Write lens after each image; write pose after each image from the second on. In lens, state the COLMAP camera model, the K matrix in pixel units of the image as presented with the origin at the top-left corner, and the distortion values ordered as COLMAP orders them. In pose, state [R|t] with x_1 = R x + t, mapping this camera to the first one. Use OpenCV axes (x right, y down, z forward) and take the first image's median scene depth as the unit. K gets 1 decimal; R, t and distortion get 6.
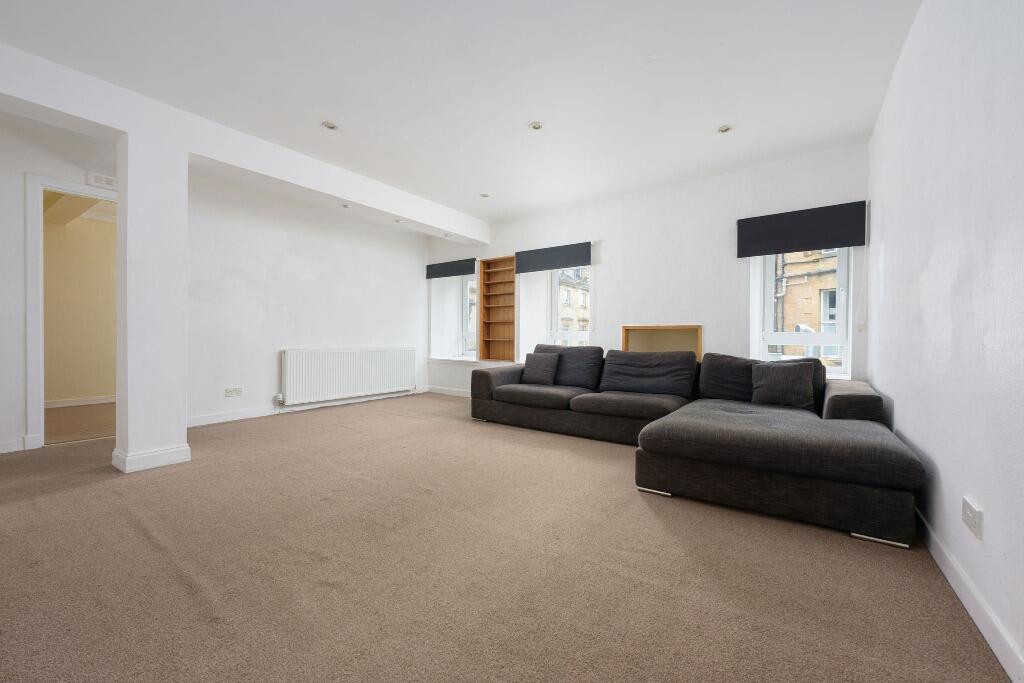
lens RADIAL K [[410.7, 0, 503.9], [0, 410.7, 338.6], [0, 0, 1]] dist [-0.002261, 0.000111]
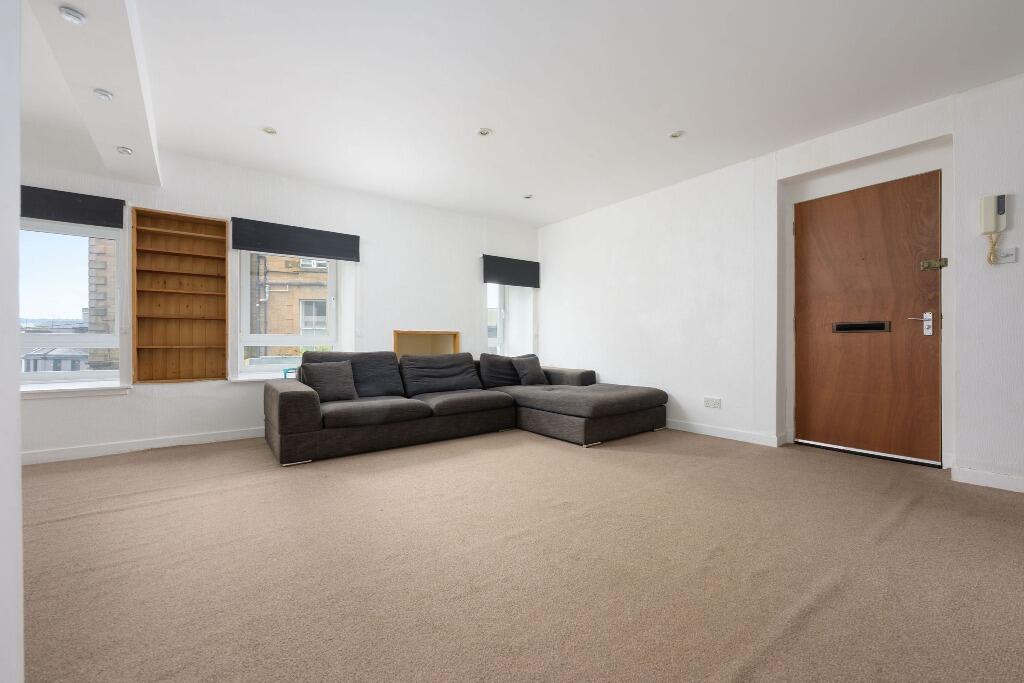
lens RADIAL K [[410.7, 0, 514.1], [0, 410.7, 341.1], [0, 0, 1]] dist [-0.002261, 0.000111]
pose [[0.285676, -0.003871, 0.958318, -0.589704], [0.007519, 0.999970, 0.001797, -0.004461], [-0.958297, 0.006692, 0.285696, 0.439038]]
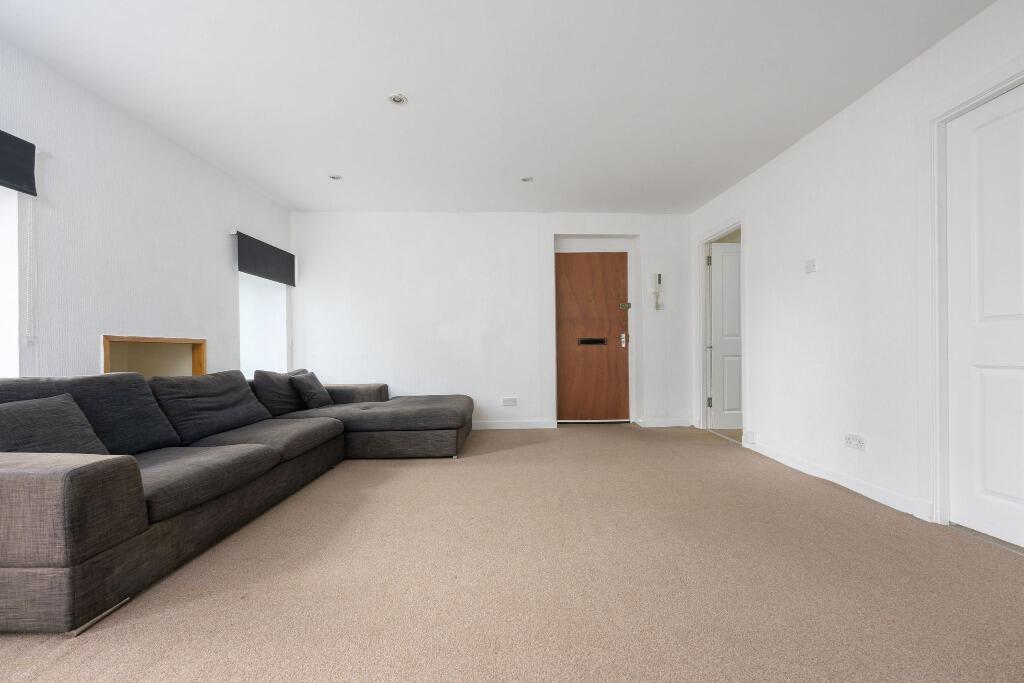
lens RADIAL K [[410.7, 0, 518.8], [0, 410.7, 351.3], [0, 0, 1]] dist [-0.002261, 0.000111]
pose [[-0.607578, -0.000185, 0.794260, -0.495381], [0.010941, 0.999903, 0.008602, -0.008165], [-0.794185, 0.013916, -0.607517, 0.899389]]
